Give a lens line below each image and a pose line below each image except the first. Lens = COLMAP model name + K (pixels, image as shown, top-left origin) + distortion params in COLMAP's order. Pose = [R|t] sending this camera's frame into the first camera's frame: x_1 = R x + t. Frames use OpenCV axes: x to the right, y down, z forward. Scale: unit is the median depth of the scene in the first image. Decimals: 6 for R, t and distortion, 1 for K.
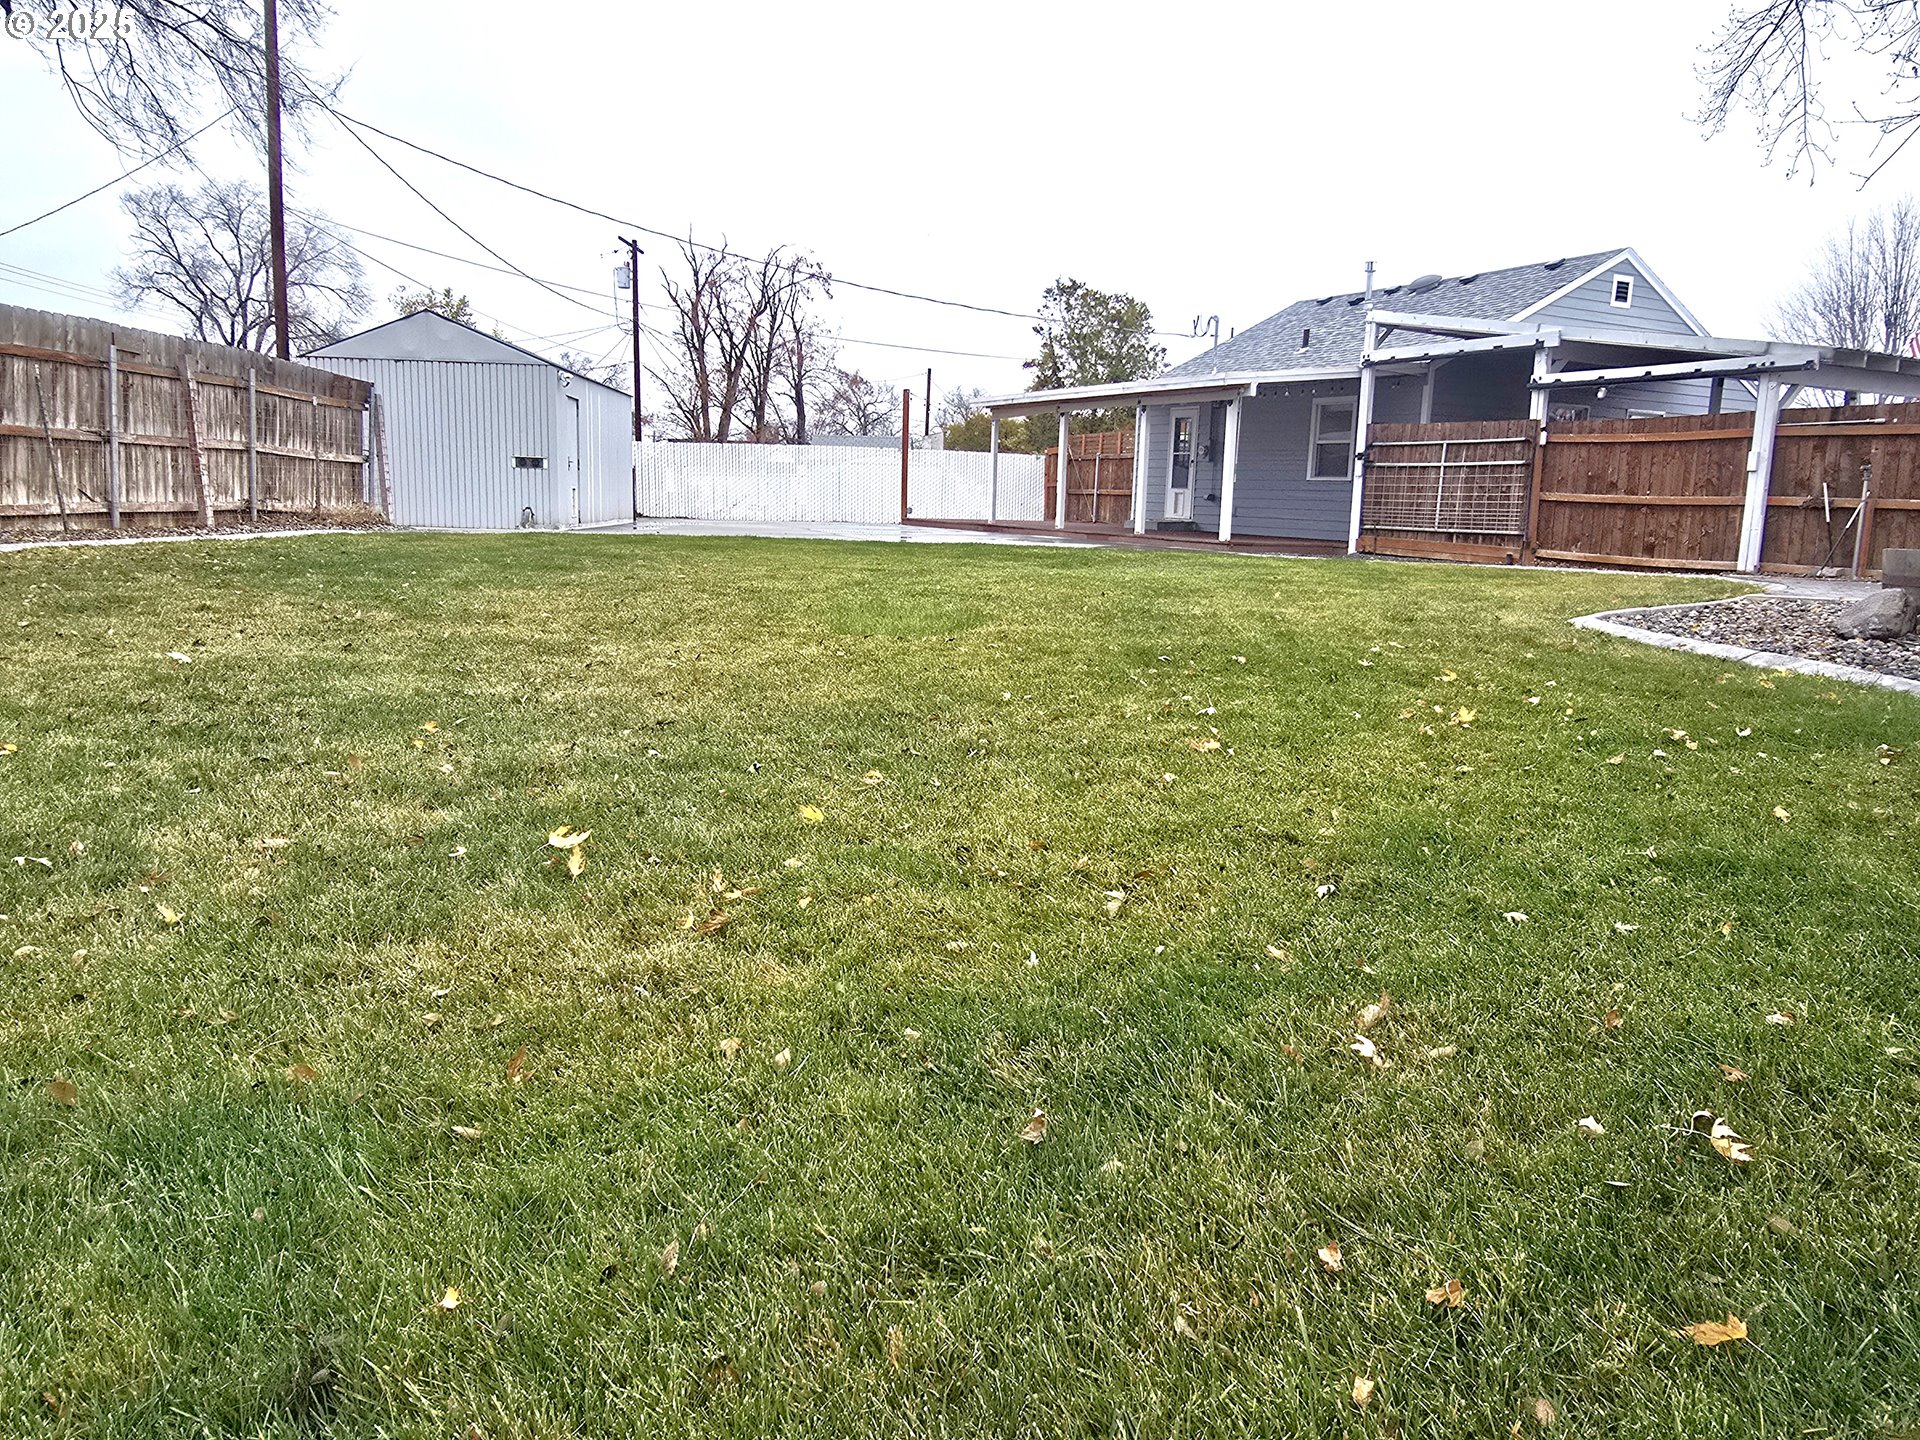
lens RADIAL K [[1308.9, 0, 975.8], [0, 1308.9, 722.1], [0, 0, 1]] dist [-0.004390, 0.003609]
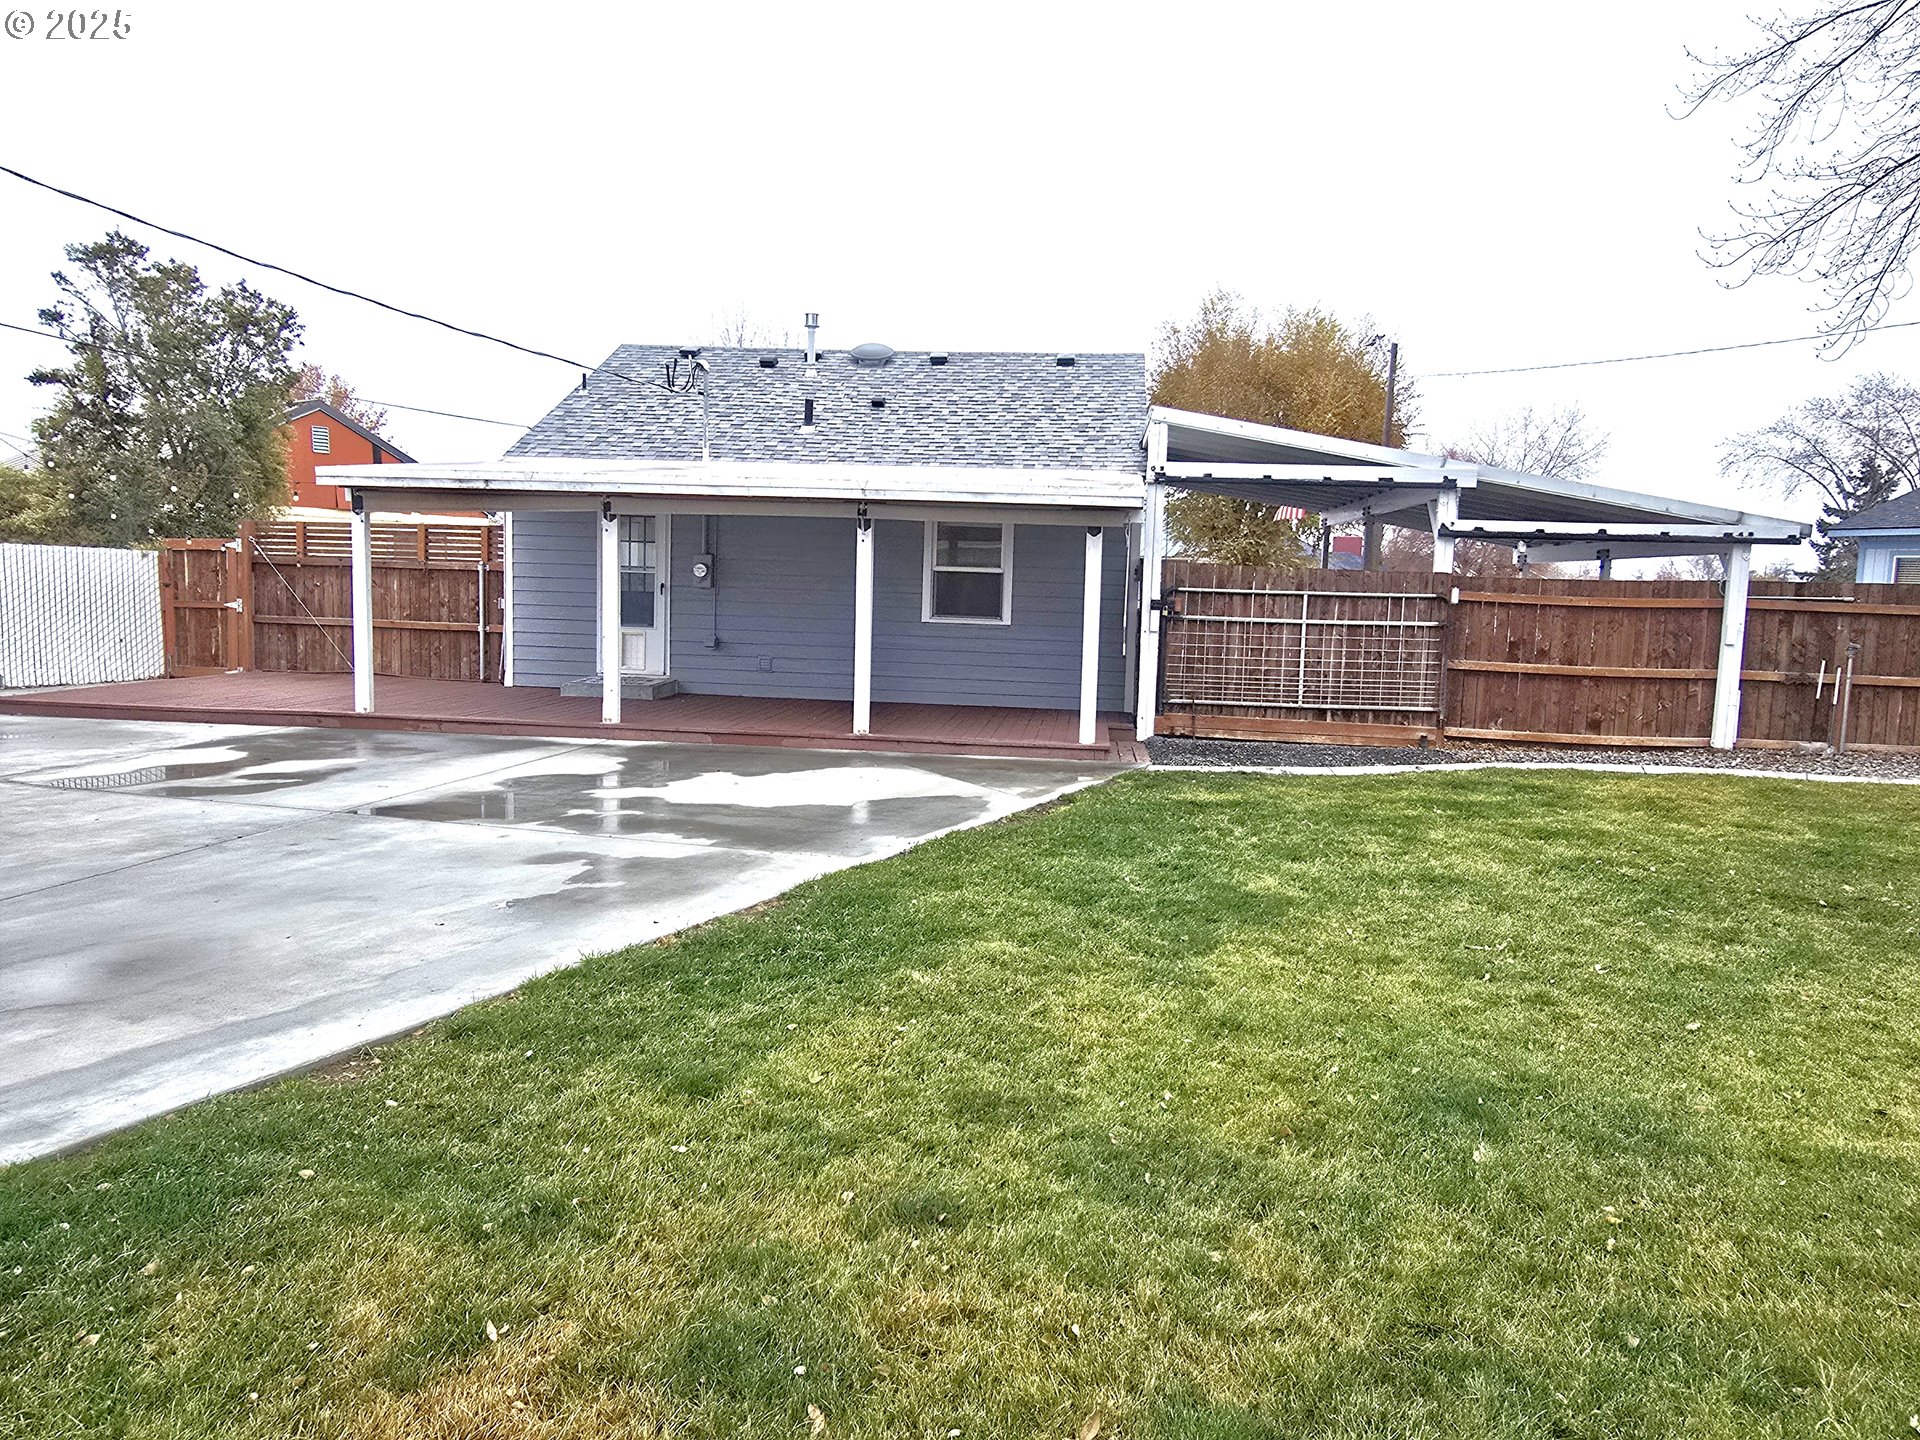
lens RADIAL K [[1308.9, 0, 975.8], [0, 1308.9, 722.1], [0, 0, 1]] dist [-0.004390, 0.003609]
pose [[0.549620, -0.104609, 0.828840, -0.433728], [0.129987, 0.990754, 0.038848, -0.213230], [-0.825240, 0.086387, 0.558136, 0.809780]]
